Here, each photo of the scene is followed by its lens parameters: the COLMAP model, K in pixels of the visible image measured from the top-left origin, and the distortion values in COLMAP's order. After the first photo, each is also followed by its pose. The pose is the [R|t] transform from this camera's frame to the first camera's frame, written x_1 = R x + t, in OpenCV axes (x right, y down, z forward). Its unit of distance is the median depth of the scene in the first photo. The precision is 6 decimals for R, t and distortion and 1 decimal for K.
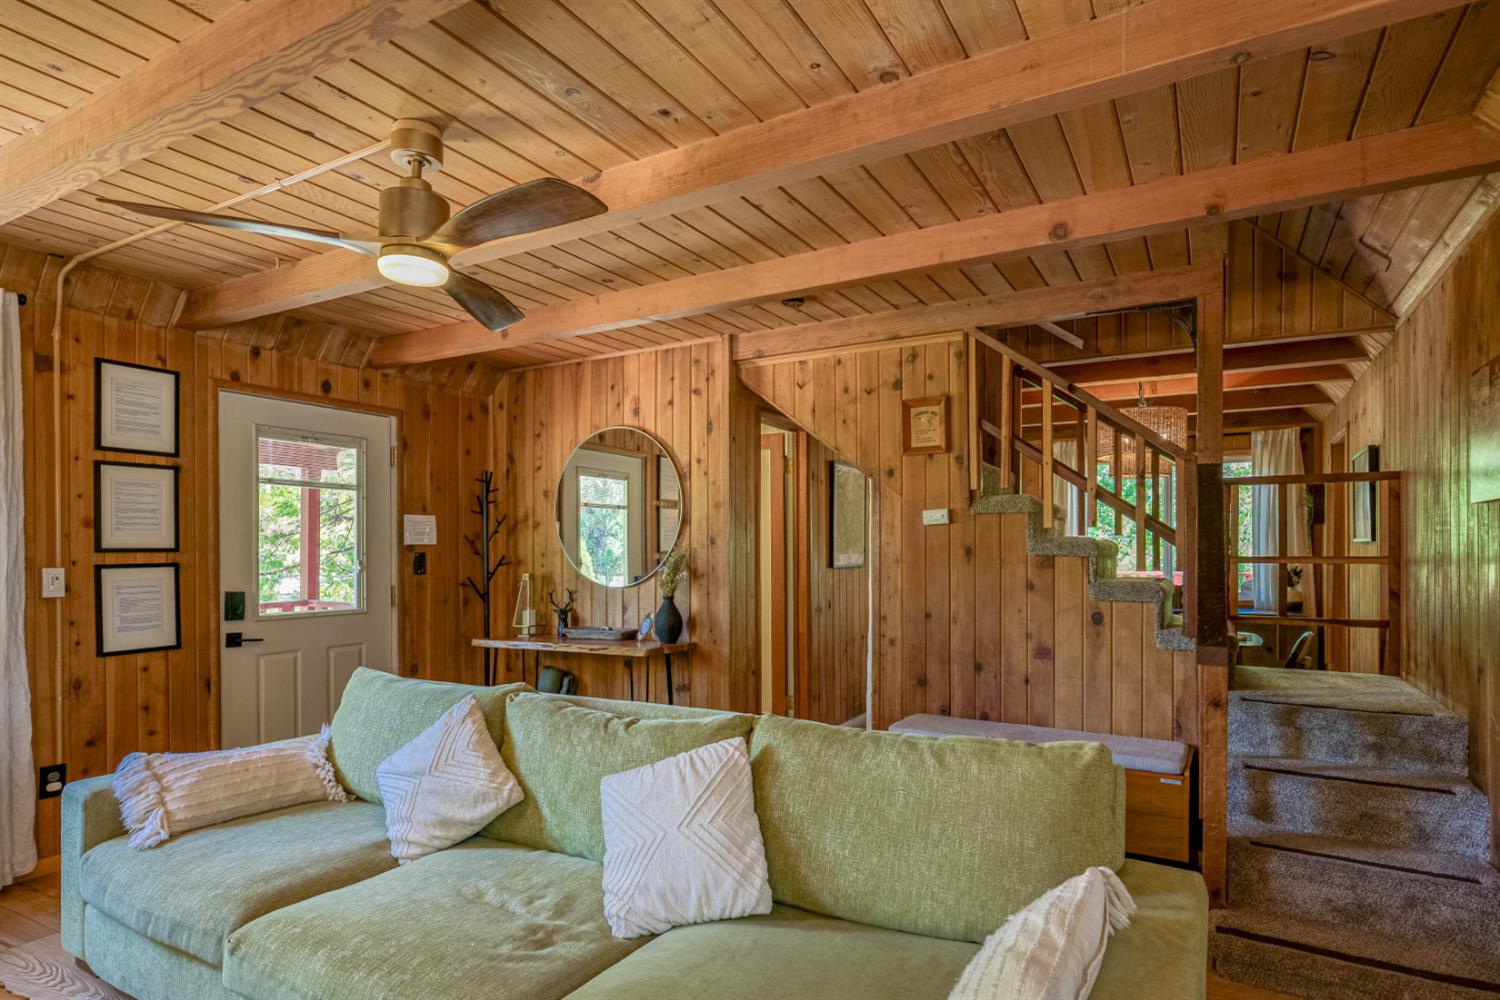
lens RADIAL K [[800.8, 0, 751.3], [0, 800.8, 557.7], [0, 0, 1]] dist [-0.000029, -0.000002]
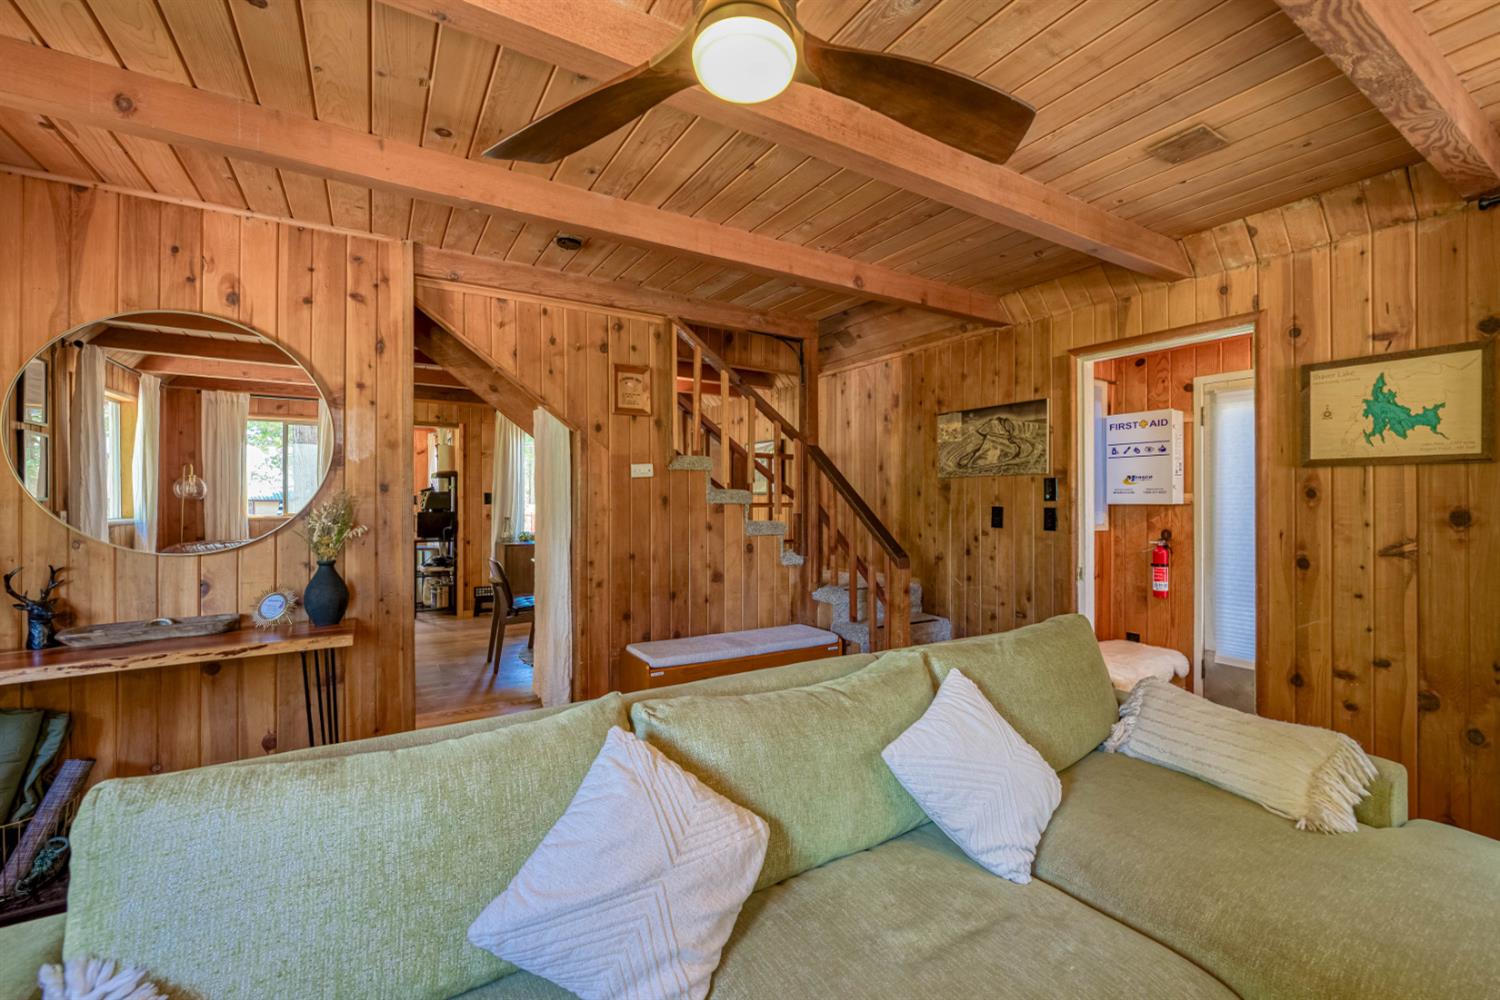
lens RADIAL K [[624.9, 0, 750.0], [0, 624.9, 500.0], [0, 0, 1]] dist [-0.010863, 0.000207]
pose [[0.482199, -0.001188, 0.876061, -0.462749], [0.005584, 0.999983, -0.001717, -0.006105], [-0.876044, 0.005720, 0.482197, 0.412364]]
